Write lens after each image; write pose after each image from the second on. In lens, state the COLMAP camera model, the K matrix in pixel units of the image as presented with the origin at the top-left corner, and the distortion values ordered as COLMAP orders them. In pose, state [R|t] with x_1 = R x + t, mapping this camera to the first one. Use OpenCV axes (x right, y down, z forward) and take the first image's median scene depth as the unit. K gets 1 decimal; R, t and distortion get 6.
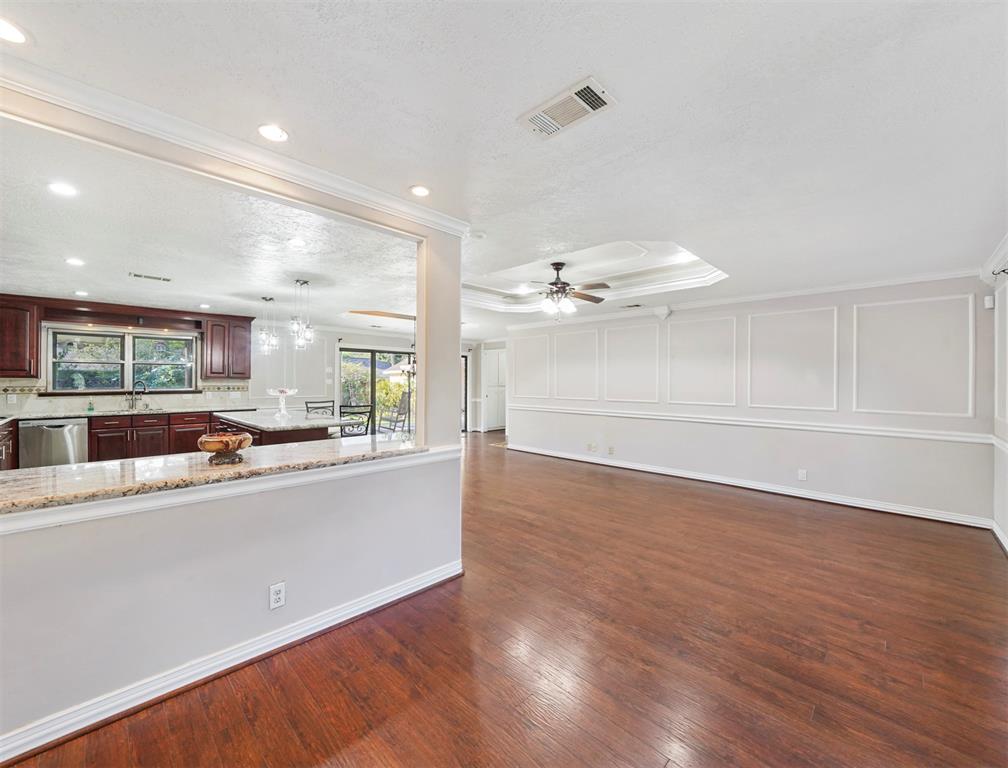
lens RADIAL K [[405.4, 0, 504.0], [0, 405.4, 384.0], [0, 0, 1]] dist [-0.007723, -0.000034]
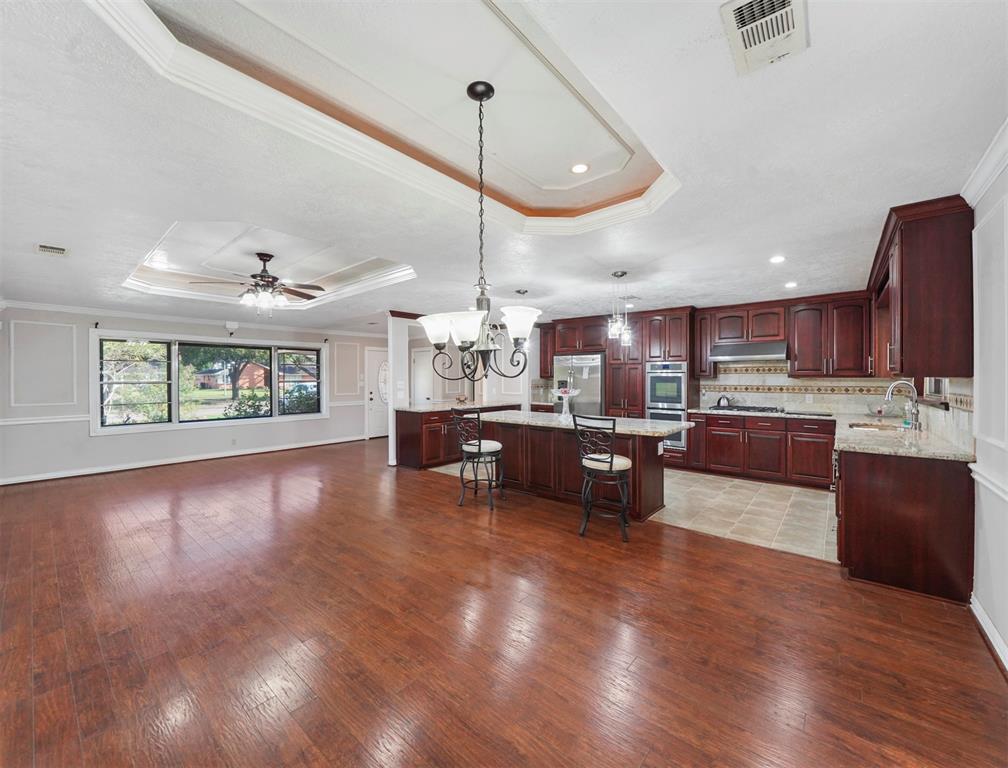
lens RADIAL K [[400.2, 0, 508.5], [0, 400.2, 371.5], [0, 0, 1]] dist [-0.002235, -0.000239]
pose [[-0.996106, -0.003188, -0.088111, -0.295591], [-0.002206, 0.999934, -0.011244, -0.015157], [0.088141, -0.011006, -0.996047, 1.630886]]
